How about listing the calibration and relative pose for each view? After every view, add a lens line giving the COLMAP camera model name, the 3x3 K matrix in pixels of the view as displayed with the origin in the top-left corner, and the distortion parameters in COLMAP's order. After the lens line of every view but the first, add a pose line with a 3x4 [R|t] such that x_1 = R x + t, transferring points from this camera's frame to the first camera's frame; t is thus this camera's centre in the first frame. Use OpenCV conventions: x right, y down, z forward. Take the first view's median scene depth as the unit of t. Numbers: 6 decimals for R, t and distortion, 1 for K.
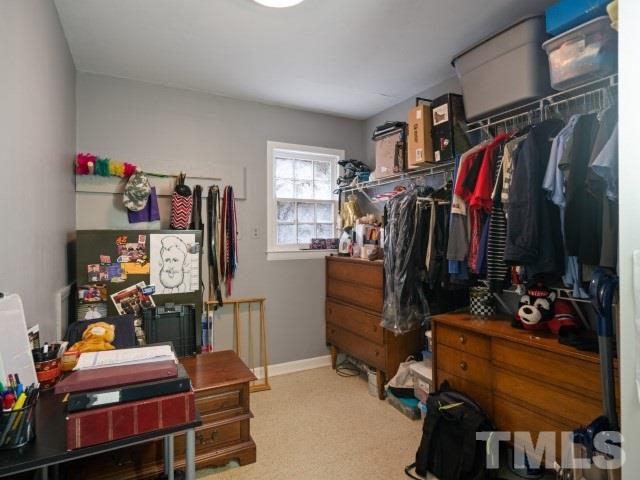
lens RADIAL K [[355.9, 0, 320.1], [0, 355.9, 238.7], [0, 0, 1]] dist [-0.002607, -0.000058]
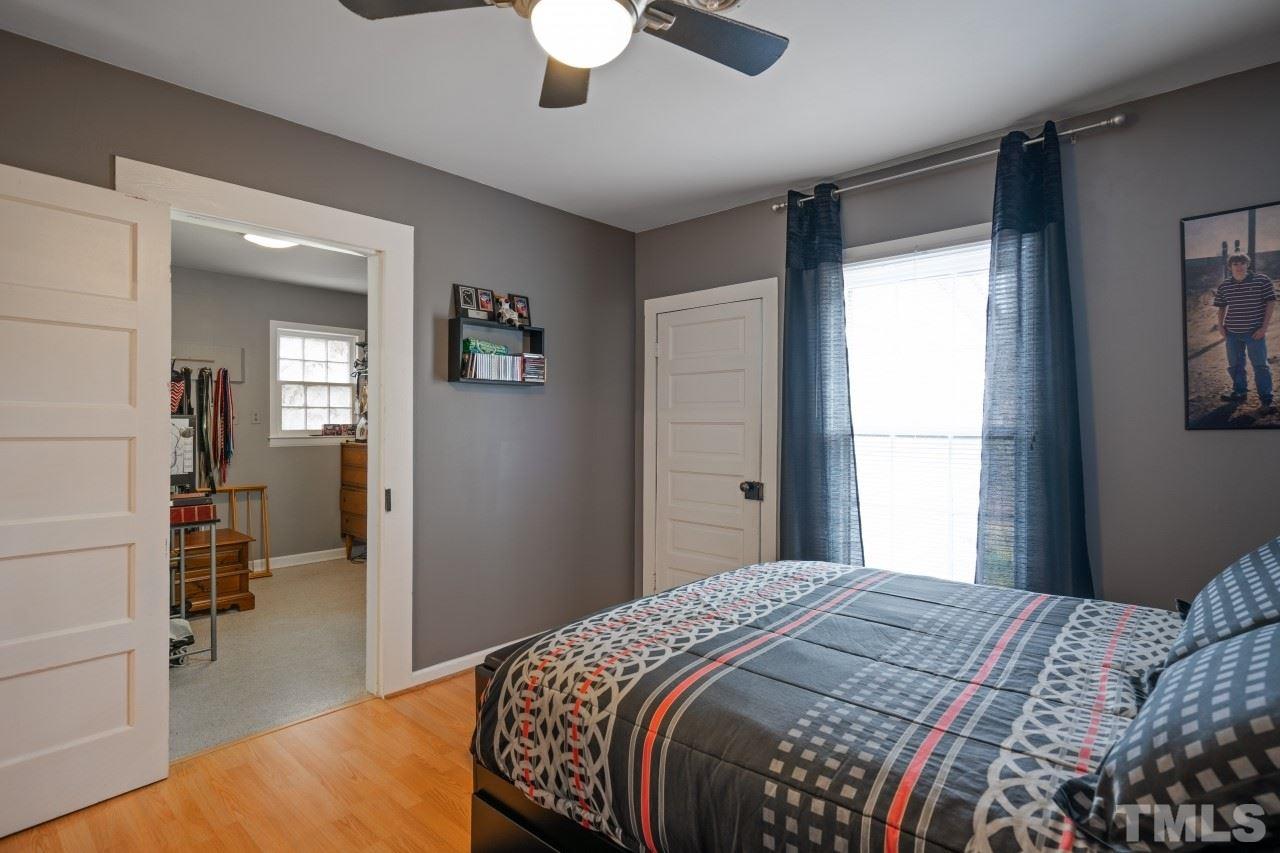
lens RADIAL K [[634.3, 0, 636.2], [0, 634.3, 424.3], [0, 0, 1]] dist [-0.000038, -0.000155]
pose [[0.936770, 0.004223, 0.349921, 0.181231], [-0.003235, 0.999989, -0.003408, 0.003674], [-0.349932, 0.002060, 0.936773, -0.957387]]
